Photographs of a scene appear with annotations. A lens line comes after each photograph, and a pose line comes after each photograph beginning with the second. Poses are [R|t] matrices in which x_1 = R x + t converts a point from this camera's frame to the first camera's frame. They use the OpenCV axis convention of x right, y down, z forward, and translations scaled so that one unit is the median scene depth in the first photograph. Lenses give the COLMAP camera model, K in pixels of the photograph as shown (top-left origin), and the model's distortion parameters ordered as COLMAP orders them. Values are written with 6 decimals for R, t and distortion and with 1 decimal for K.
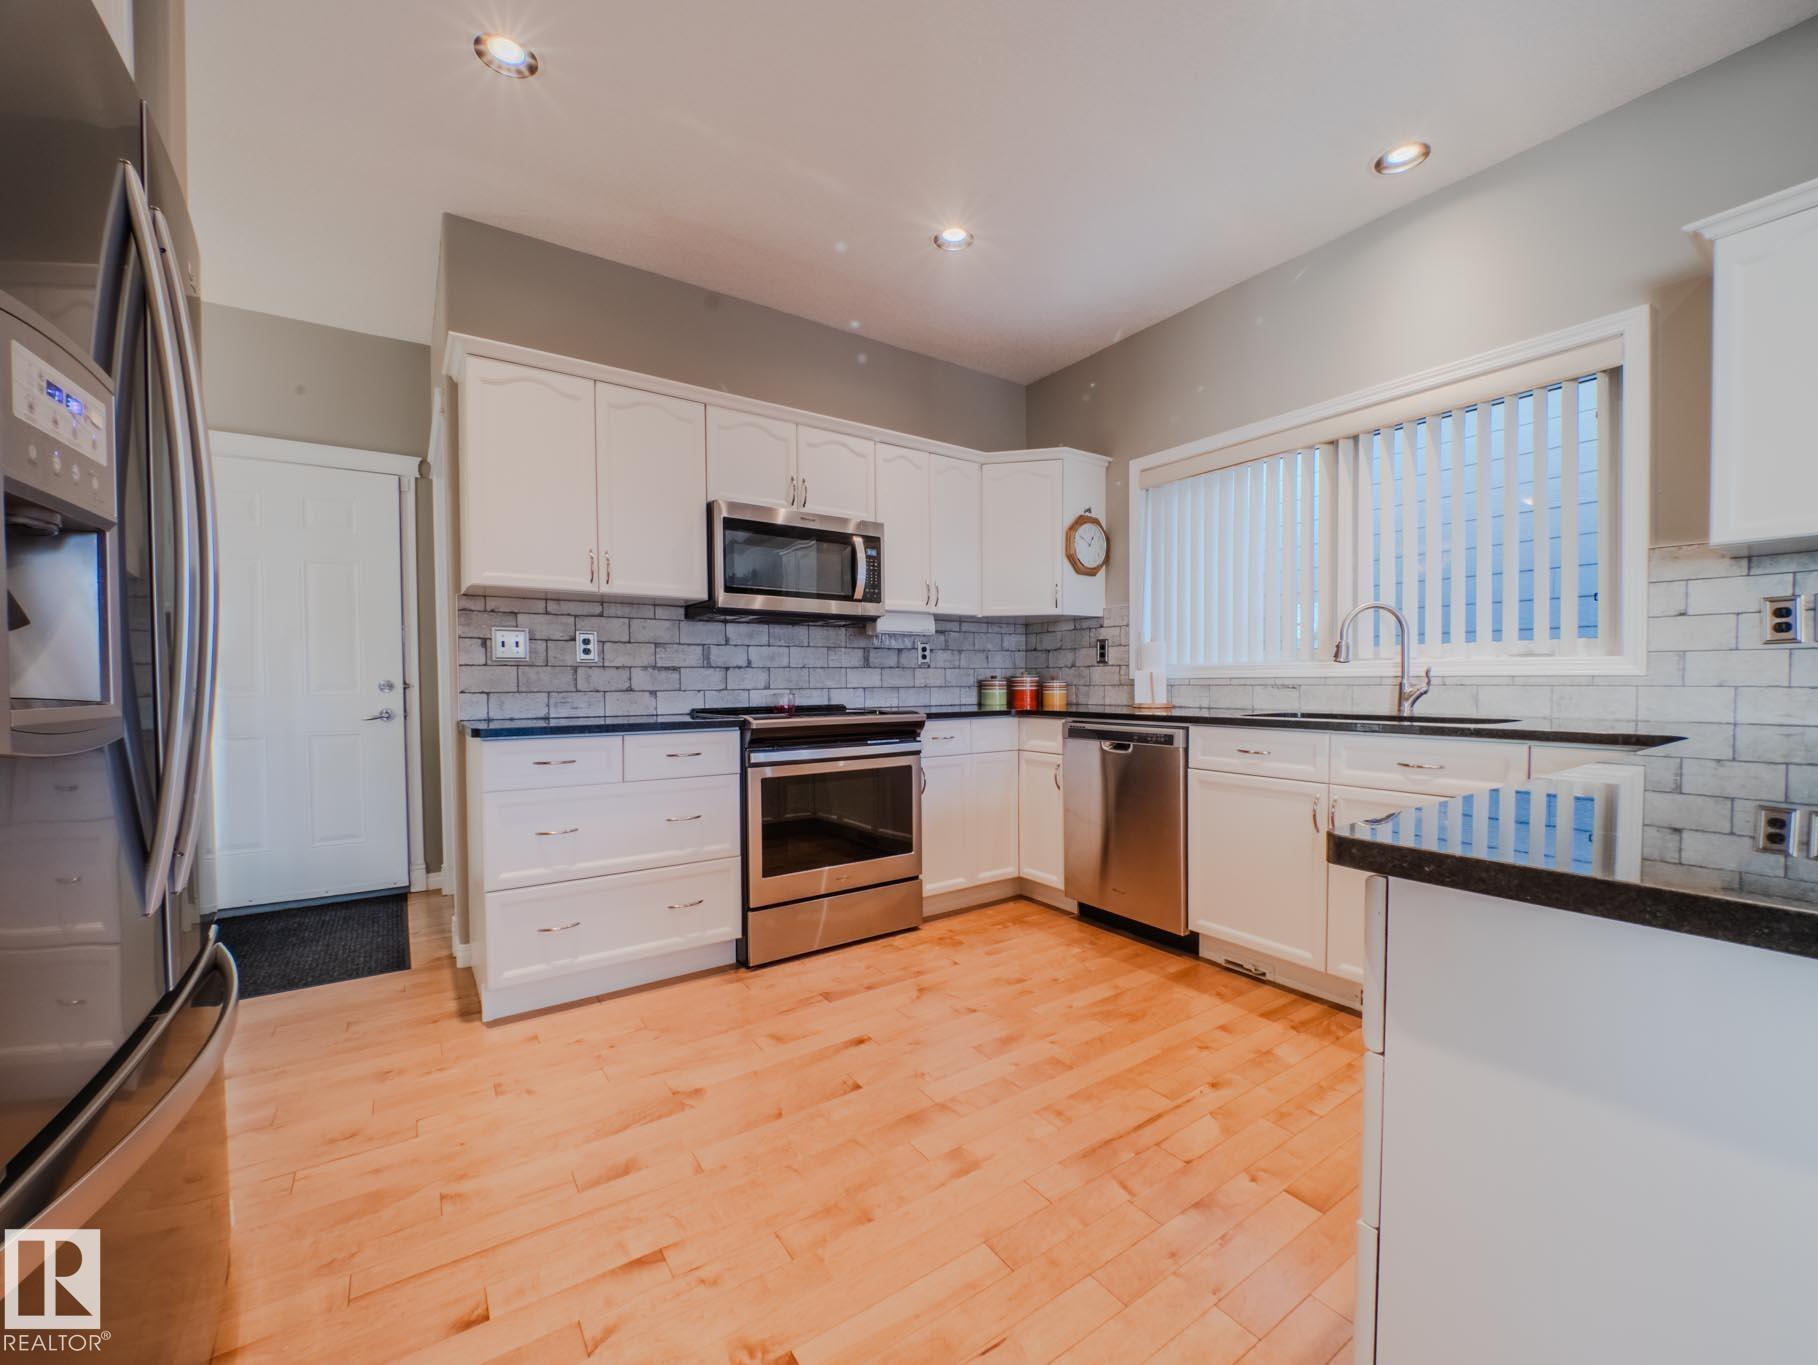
lens RADIAL K [[740.0, 0, 928.0], [0, 740.0, 691.9], [0, 0, 1]] dist [0.002908, -0.005880]
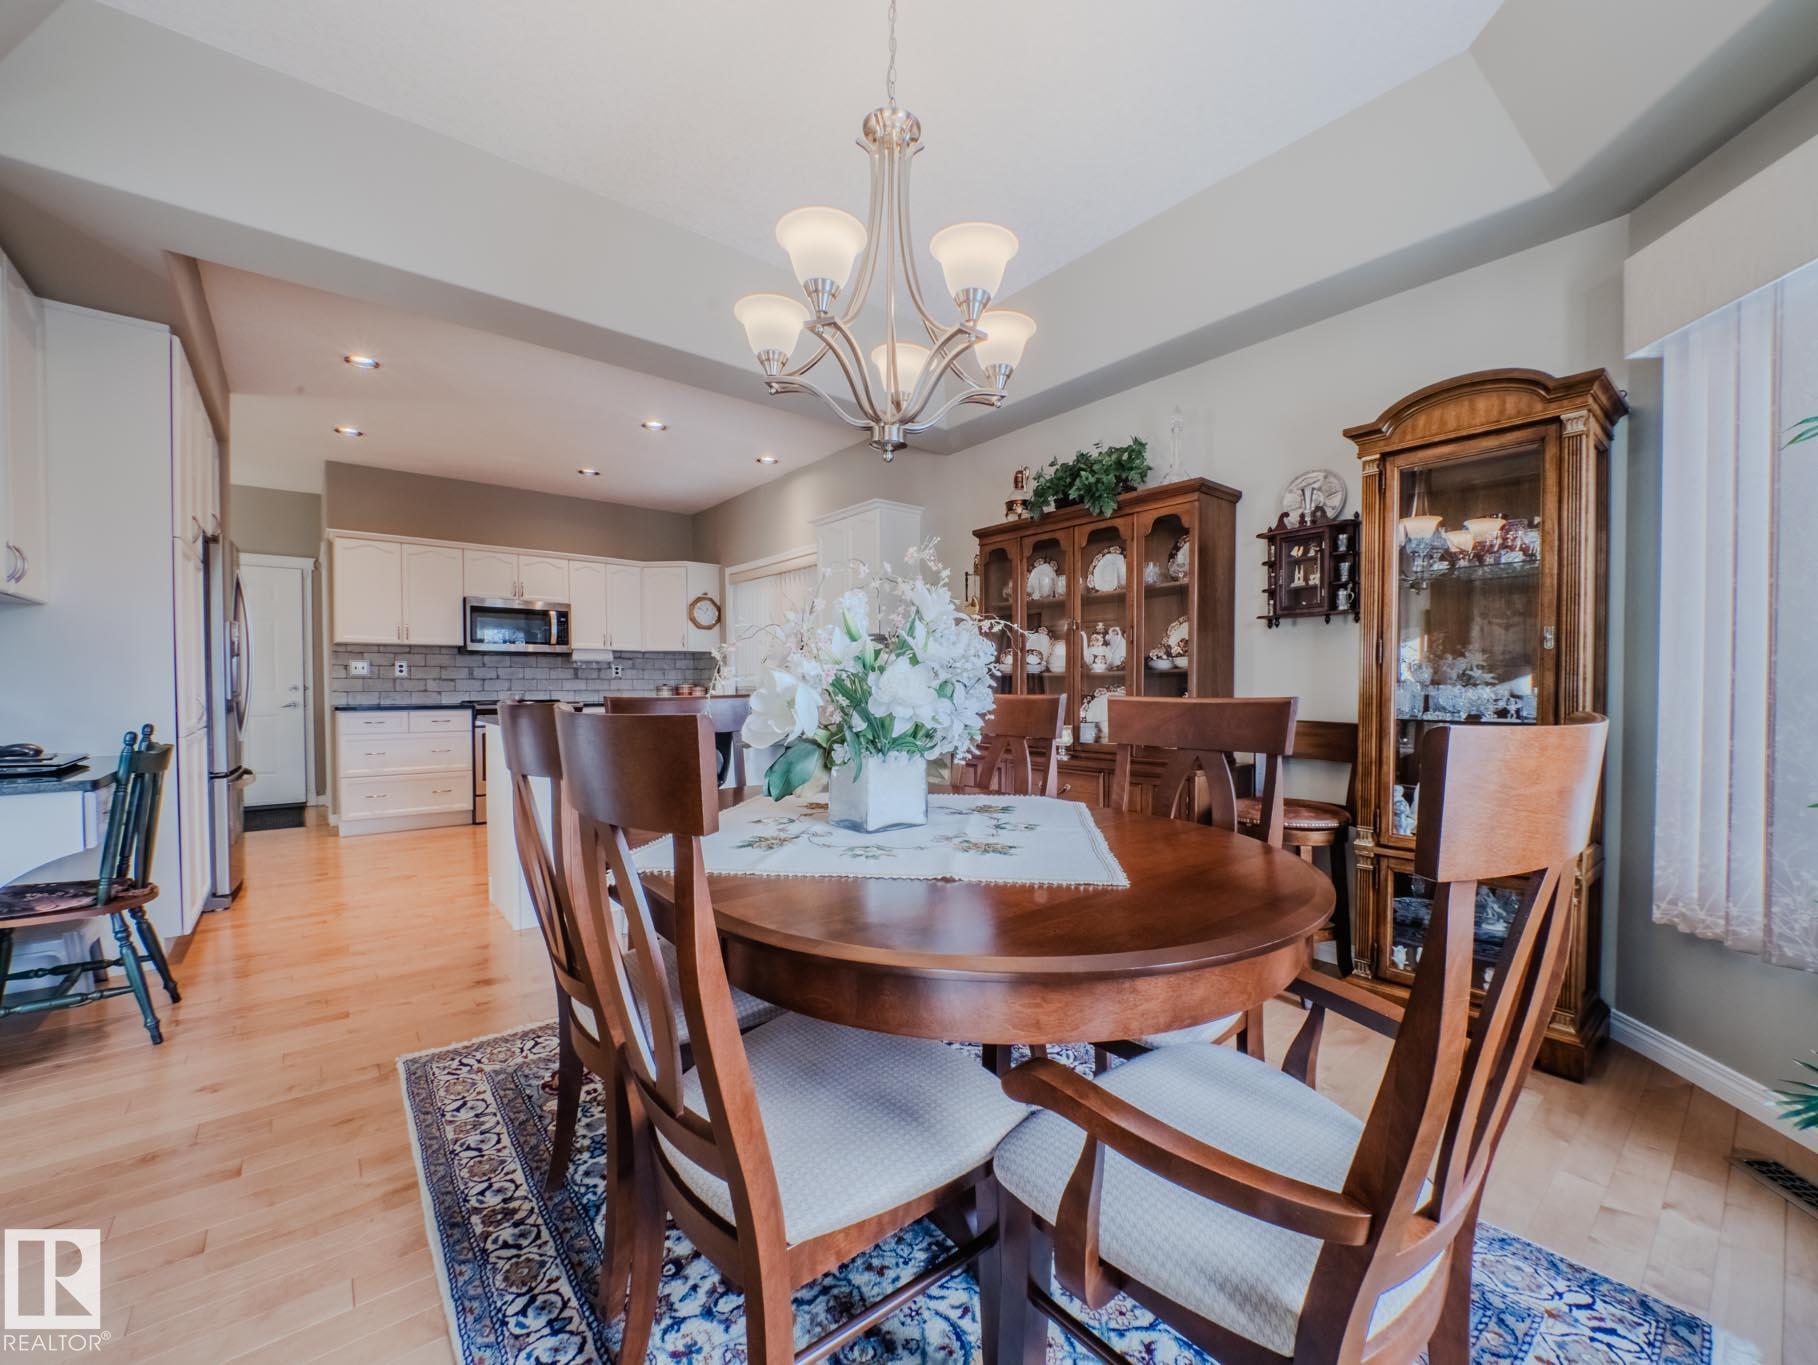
lens RADIAL K [[740.0, 0, 922.7], [0, 740.0, 692.4], [0, 0, 1]] dist [0.002908, -0.005880]
pose [[0.996682, 0.004850, 0.081250, 0.739175], [-0.004350, 0.999970, -0.006333, 0.008306], [-0.081278, 0.005958, 0.996674, -1.045963]]
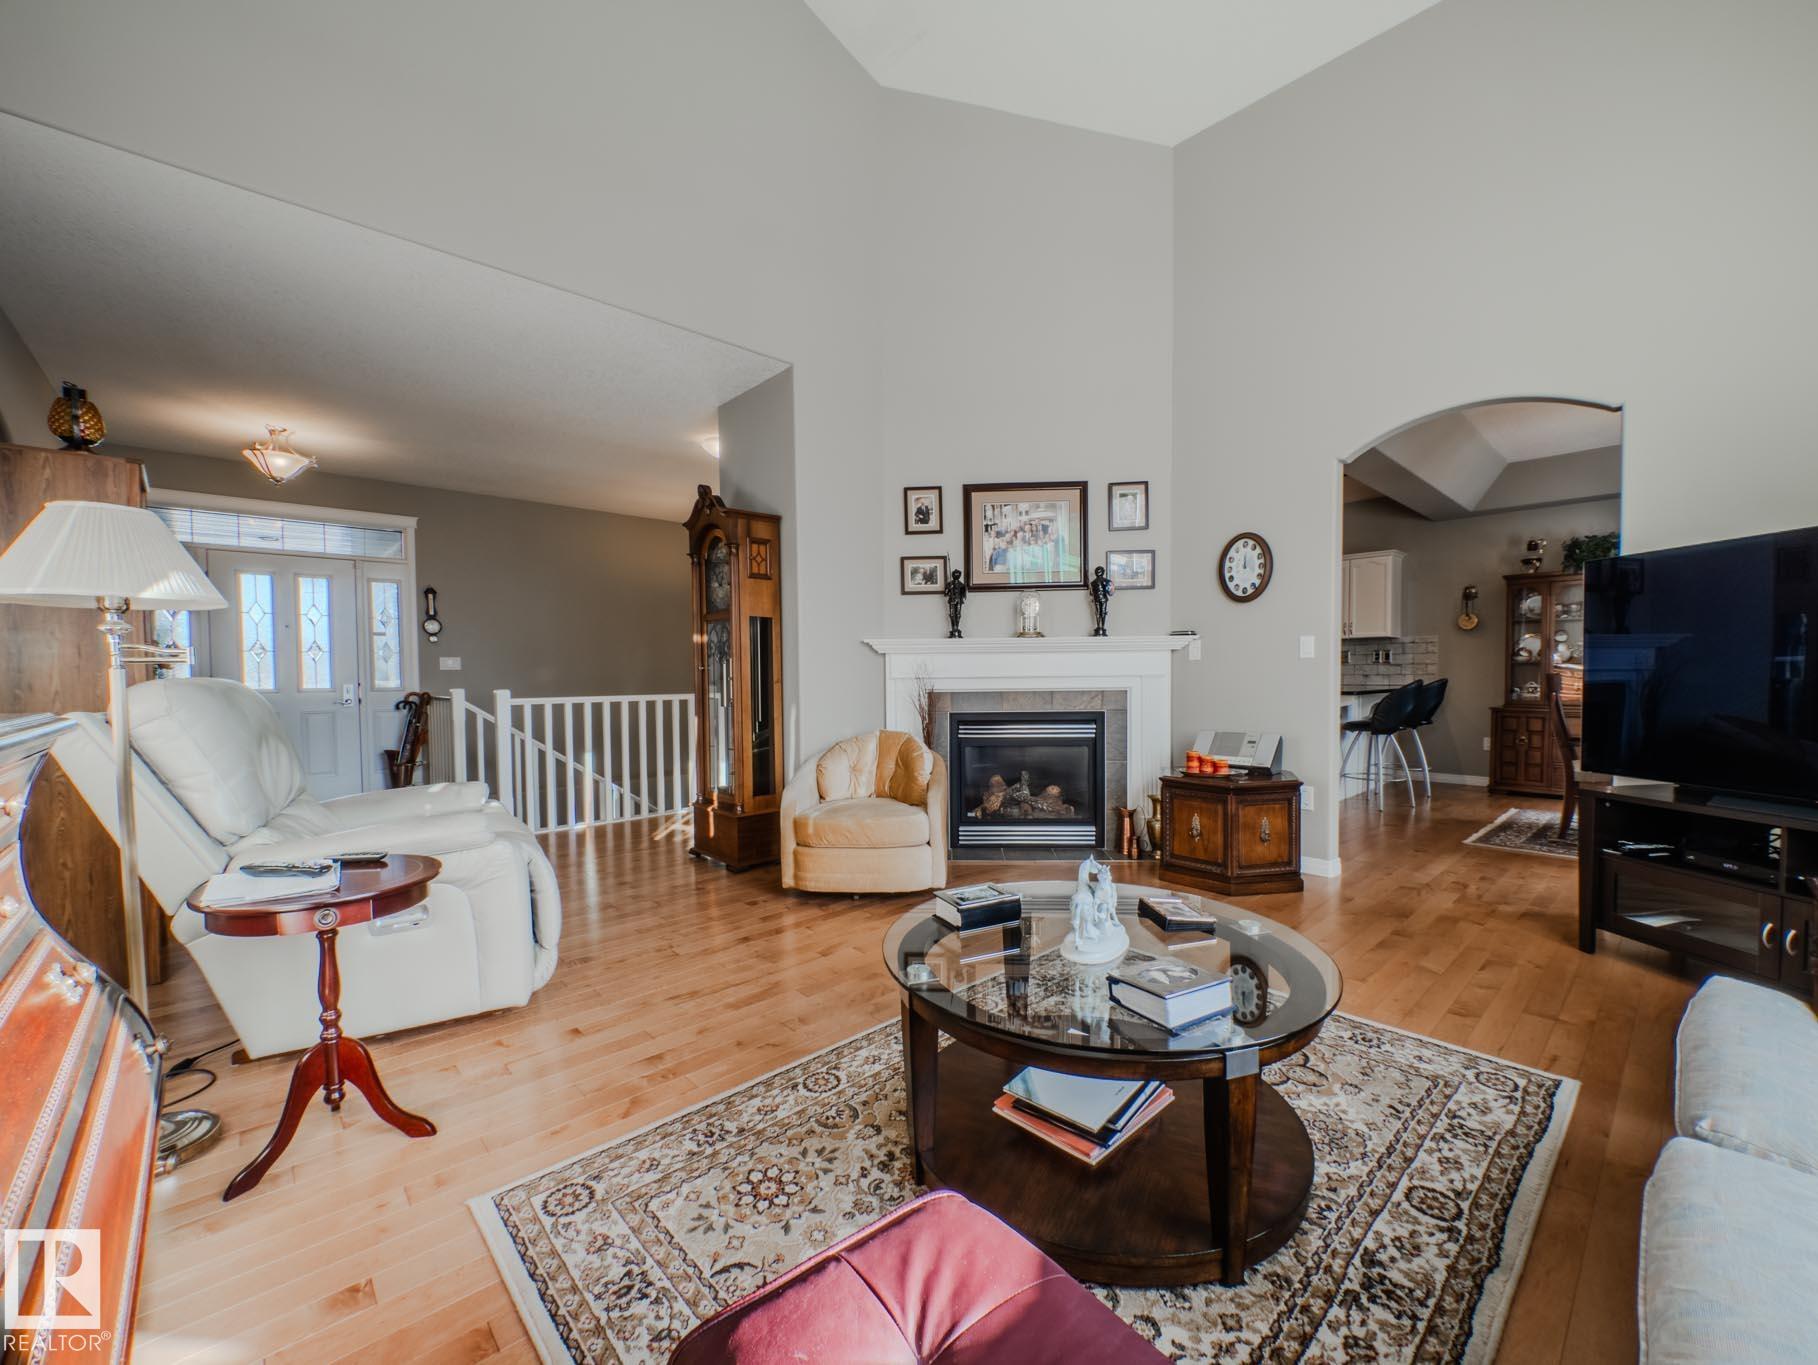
lens RADIAL K [[740.0, 0, 924.9], [0, 740.0, 696.0], [0, 0, 1]] dist [0.002908, -0.005880]
pose [[0.990570, -0.005798, 0.136888, -0.935852], [0.004230, 0.999922, 0.011739, 0.030110], [-0.136946, -0.011049, 0.990517, -1.629174]]
